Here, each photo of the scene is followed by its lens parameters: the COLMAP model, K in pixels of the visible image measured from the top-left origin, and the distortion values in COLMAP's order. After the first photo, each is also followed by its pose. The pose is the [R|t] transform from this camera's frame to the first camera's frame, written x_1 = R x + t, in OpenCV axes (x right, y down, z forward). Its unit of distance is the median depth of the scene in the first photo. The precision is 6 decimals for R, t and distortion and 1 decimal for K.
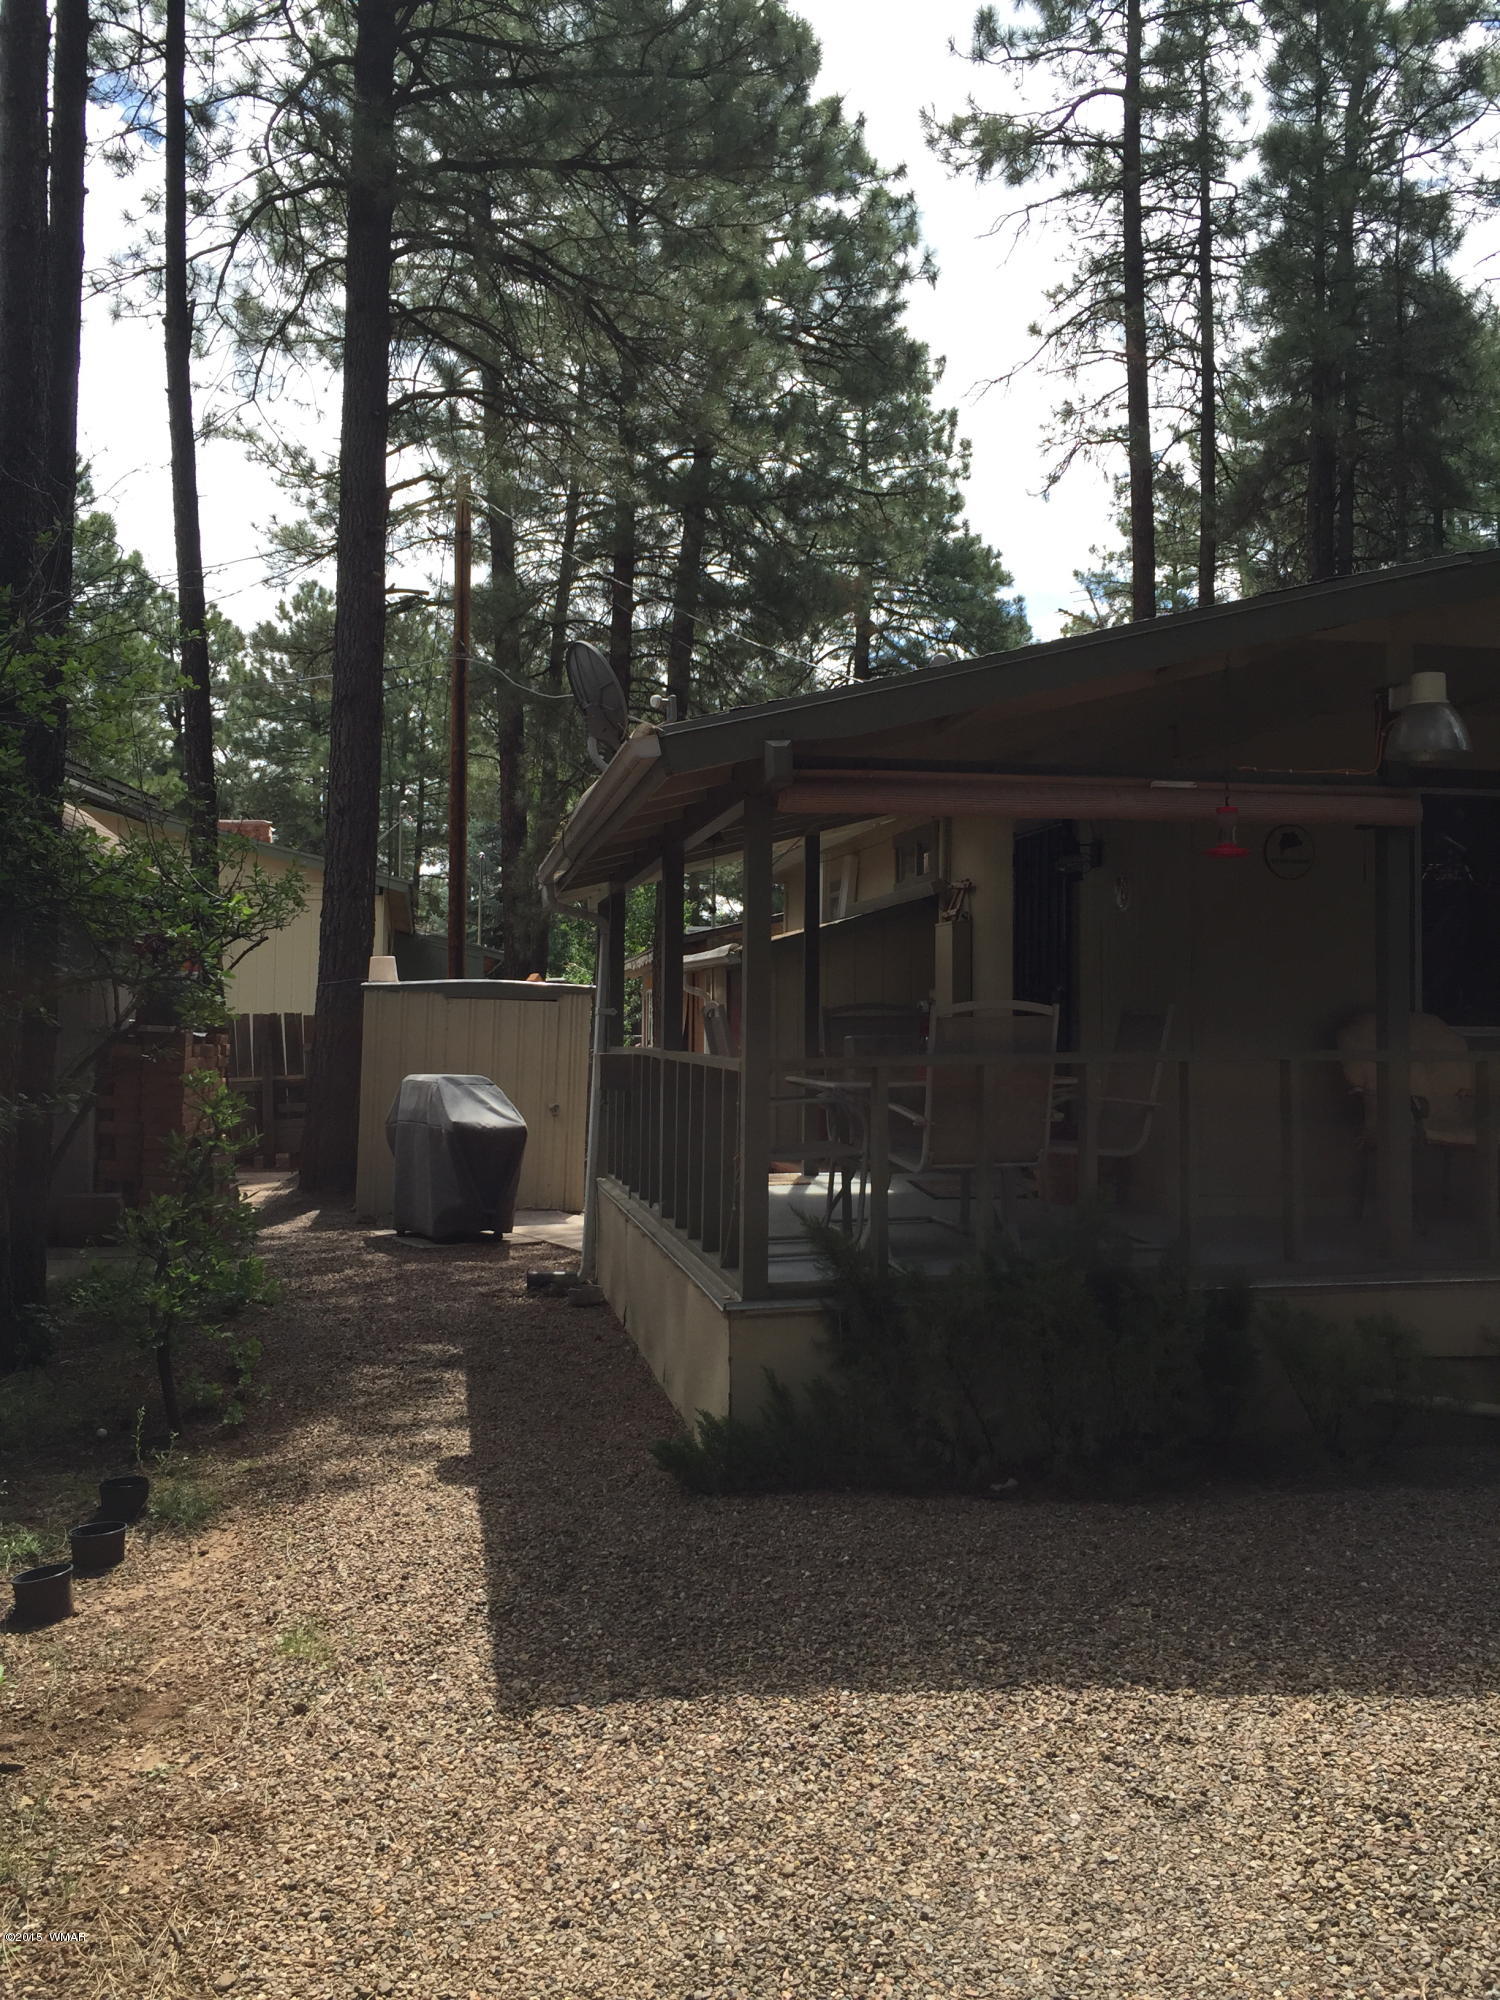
lens RADIAL K [[1714.3, 0, 743.1], [0, 1714.3, 979.8], [0, 0, 1]] dist [0.067646, -0.086771]
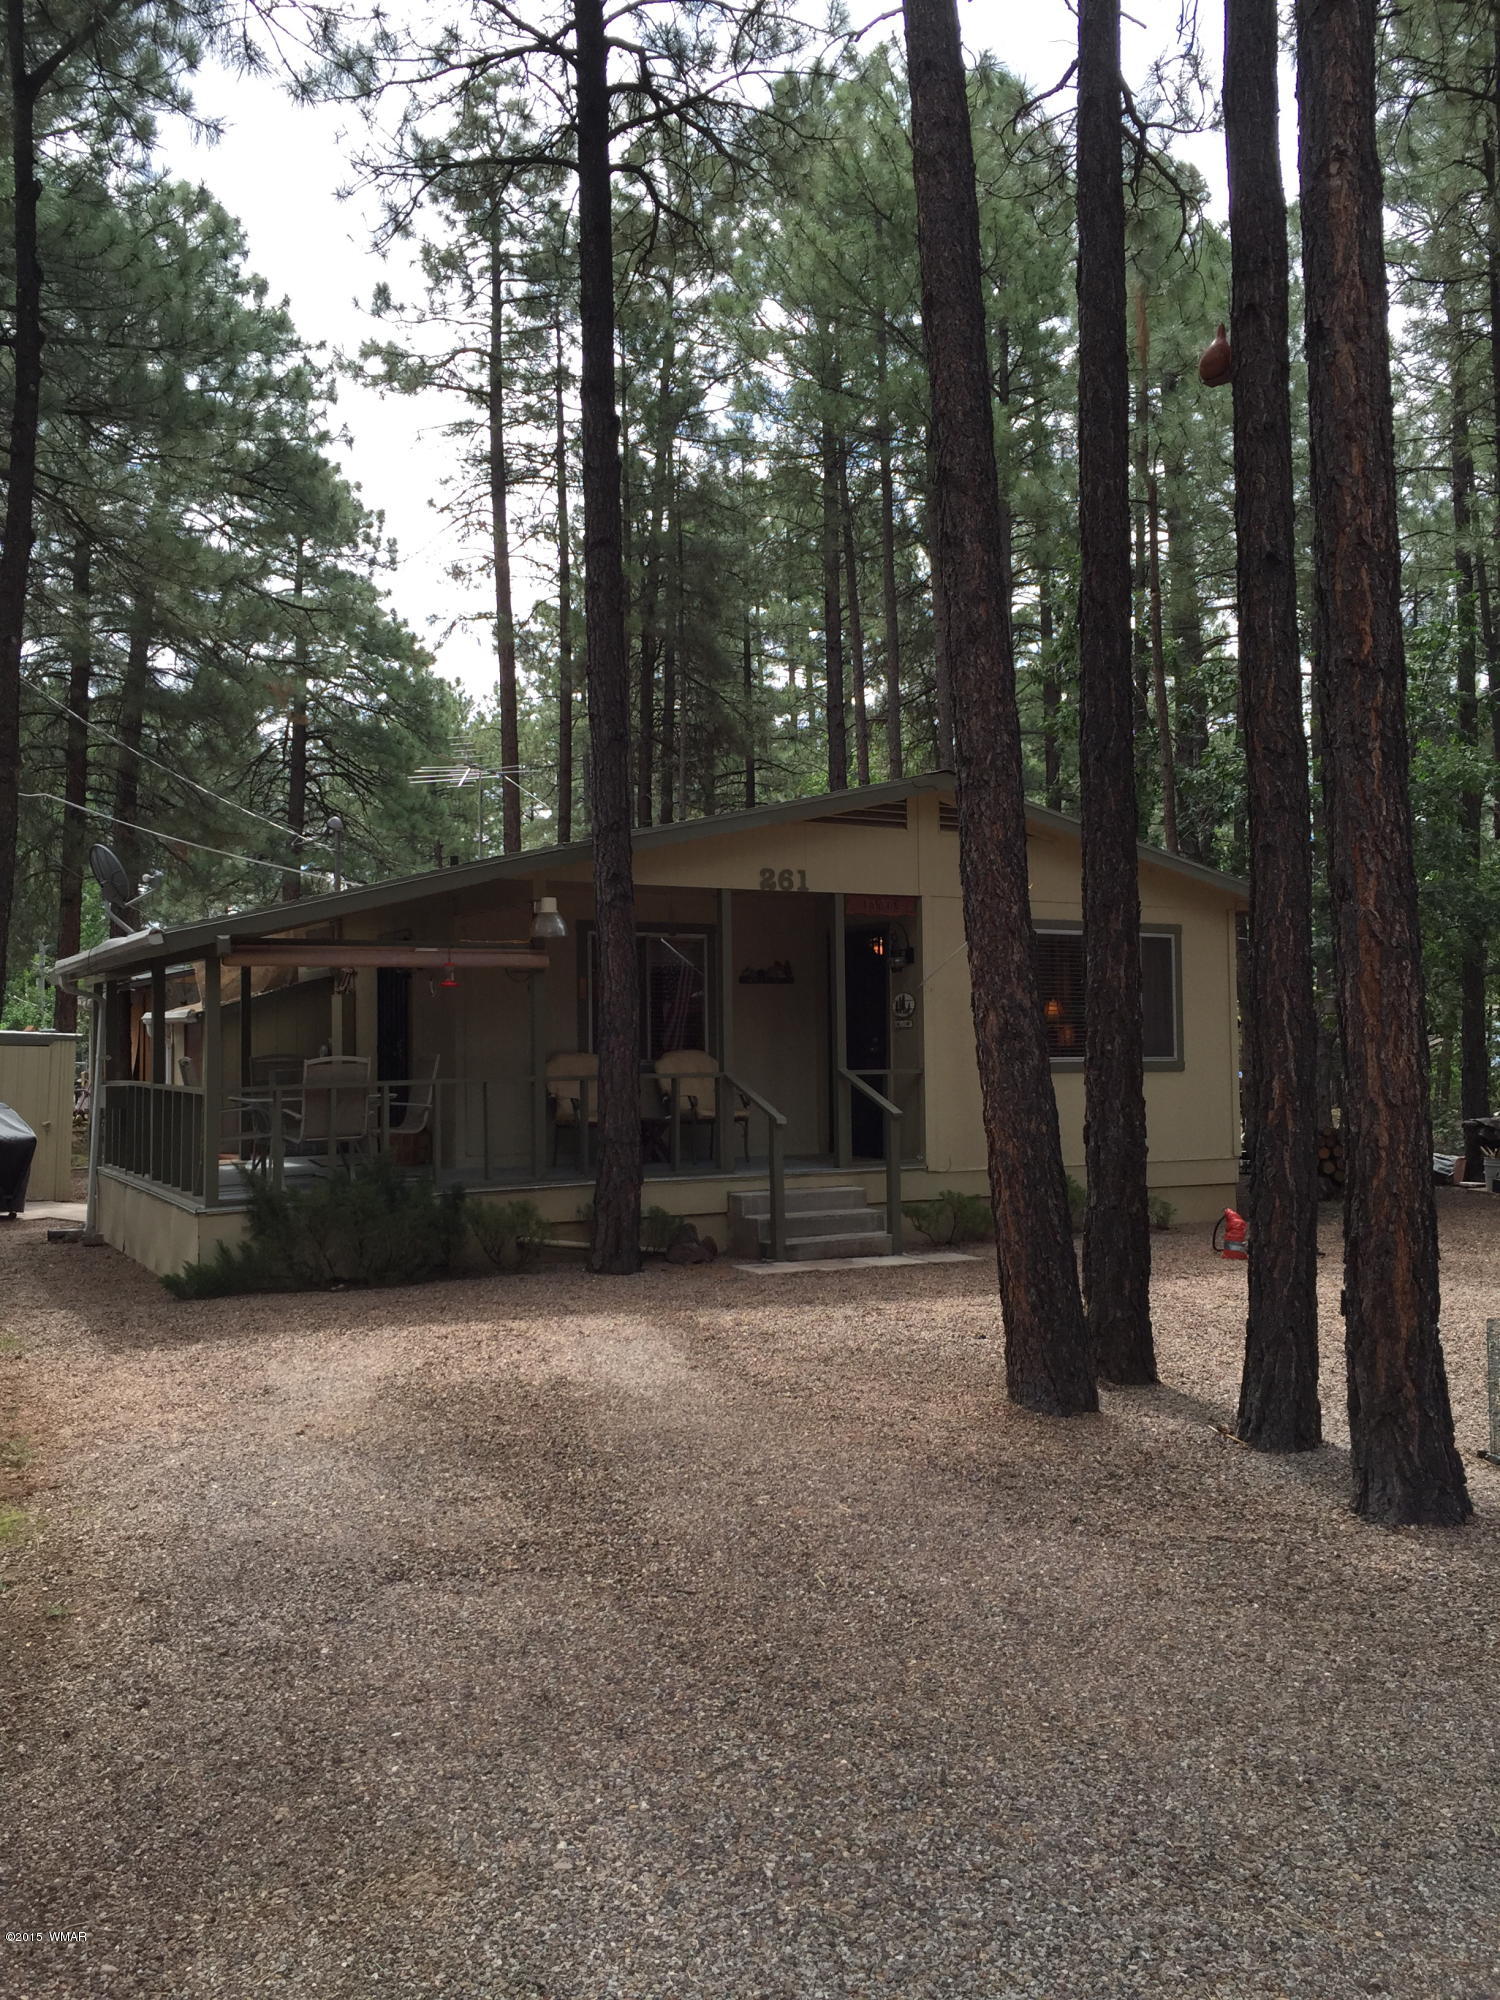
lens RADIAL K [[1788.2, 0, 757.6], [0, 1788.2, 961.4], [0, 0, 1]] dist [0.113552, -0.001154]
pose [[0.952597, -0.001992, 0.304227, -0.016789], [0.007435, 0.999832, -0.016734, -0.036182], [-0.304143, 0.018203, 0.952452, -0.706004]]
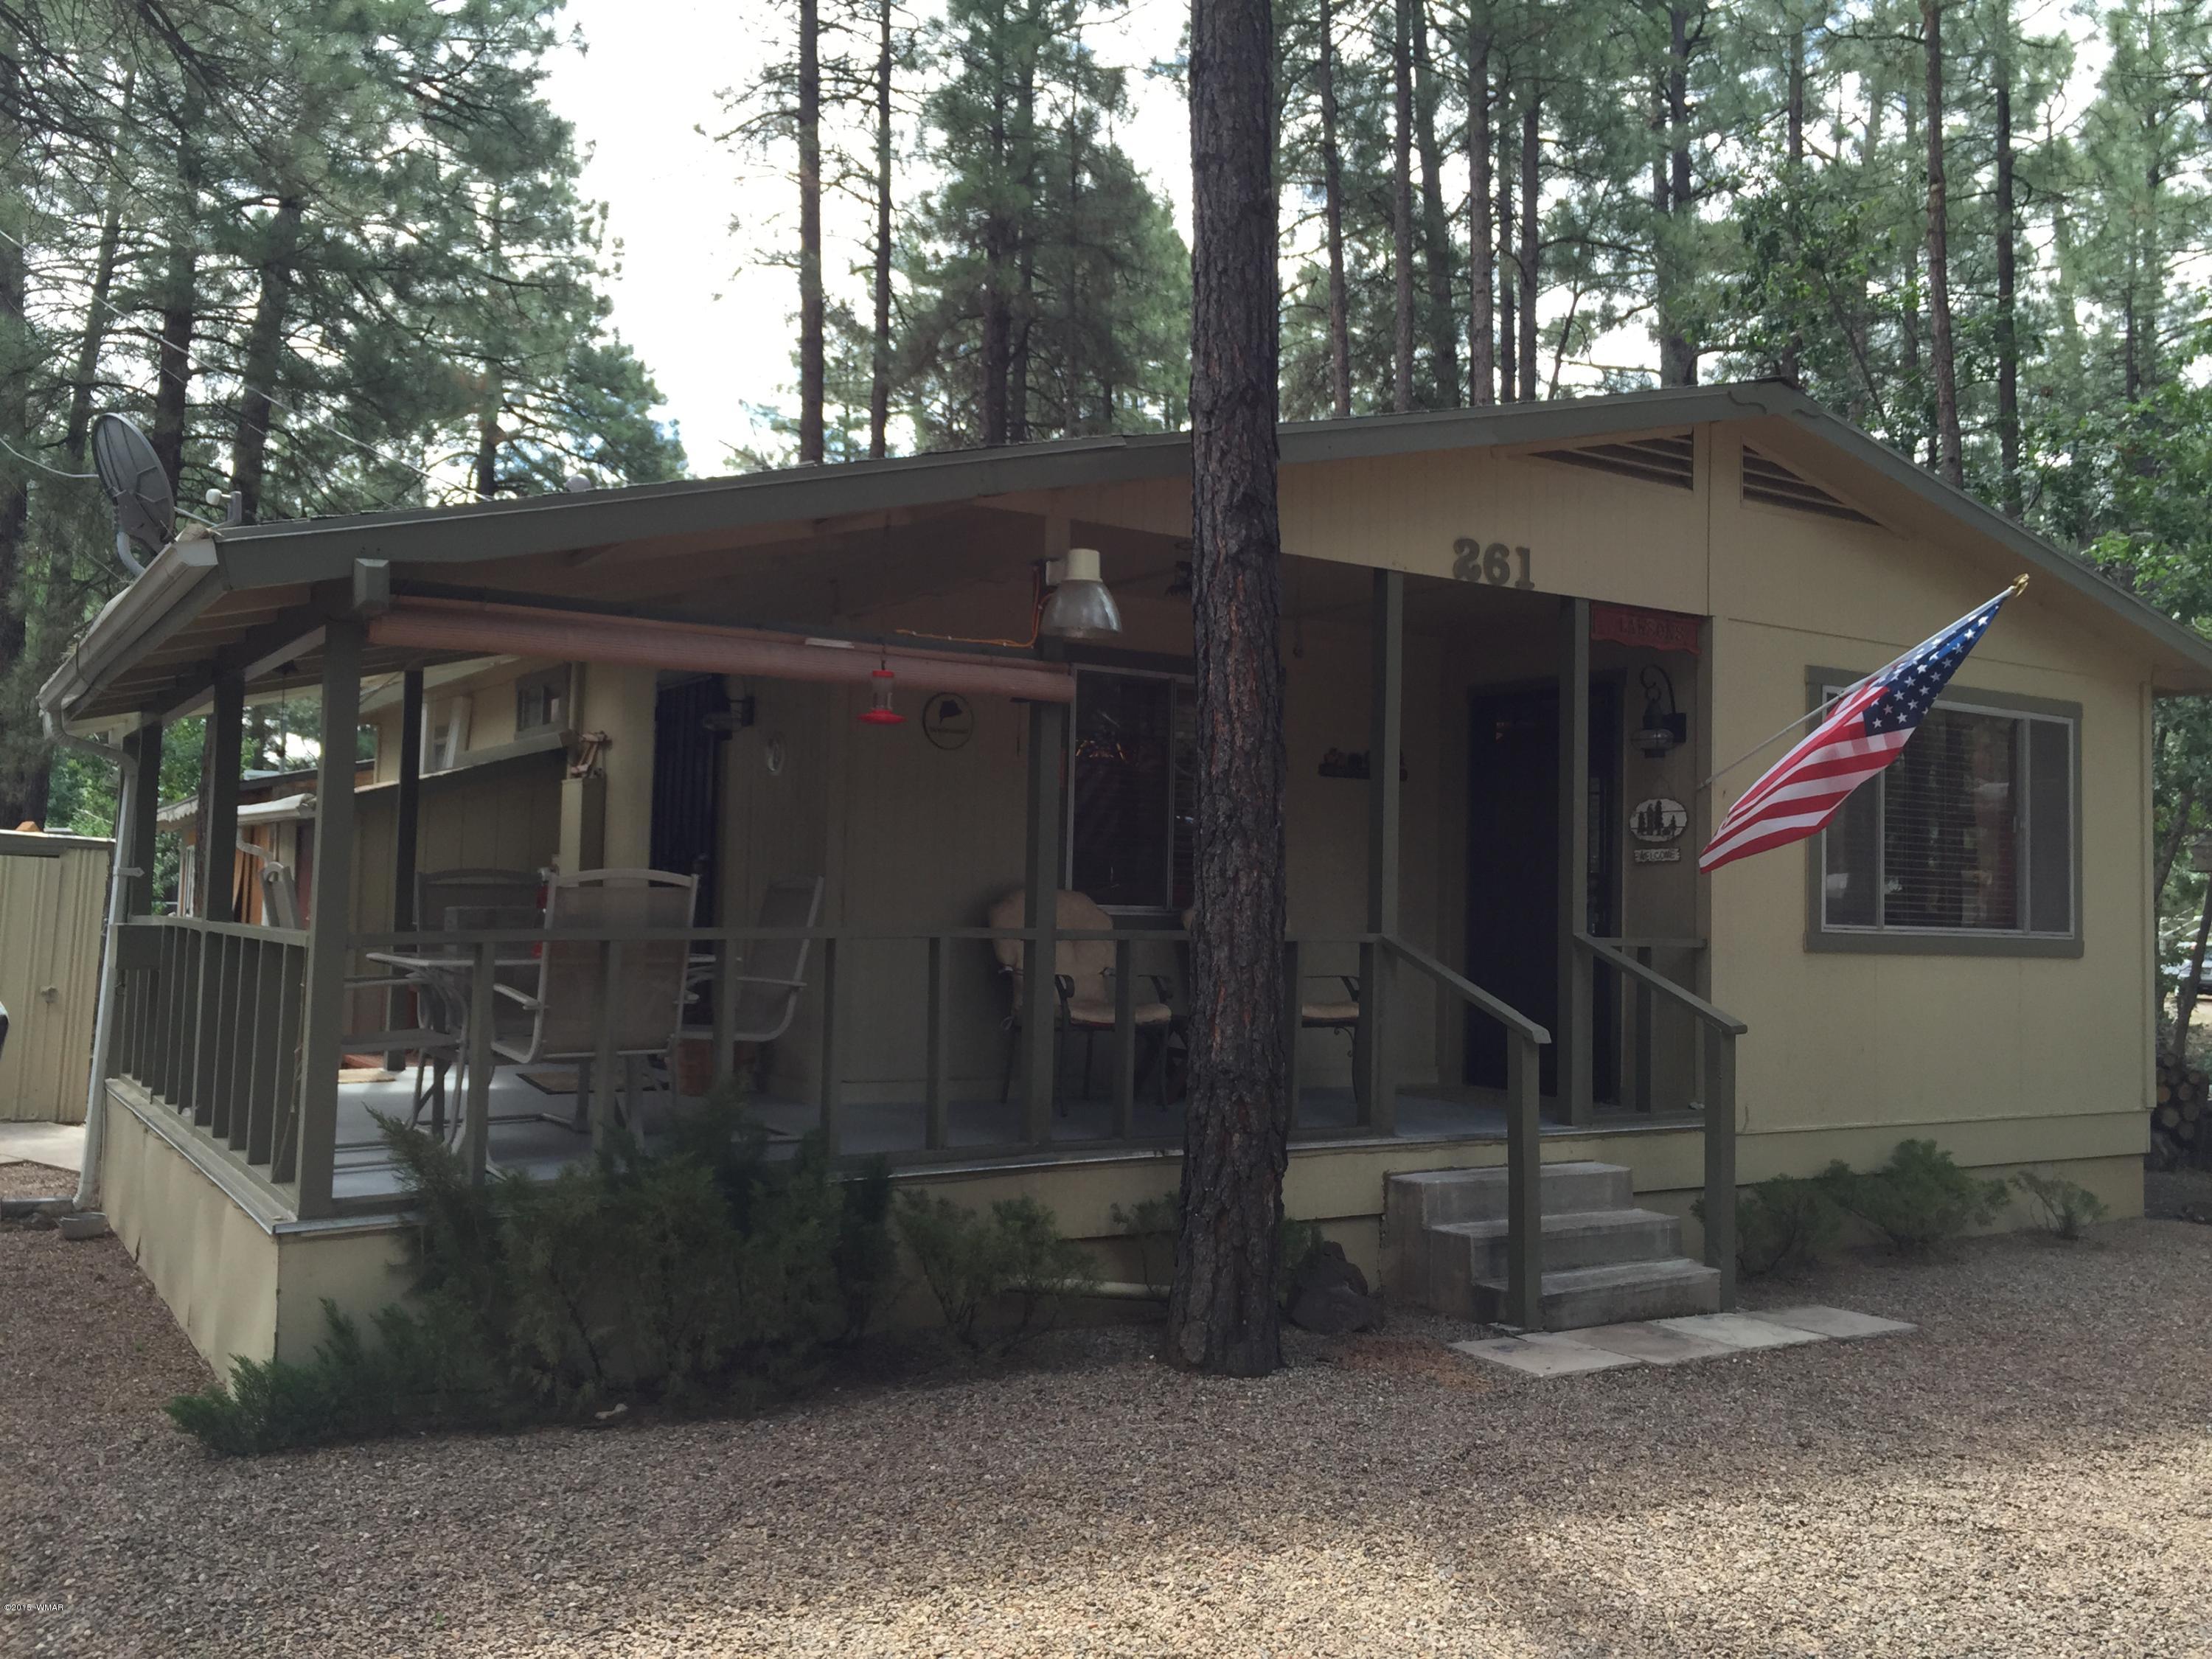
lens RADIAL K [[1896.1, 0, 1144.4], [0, 1896.1, 799.8], [0, 0, 1]] dist [0.067646, -0.086771]
pose [[0.918378, 0.036434, 0.394024, 0.001549], [-0.026309, 0.999171, -0.031068, -0.000108], [-0.394829, 0.018166, 0.918575, -0.015434]]
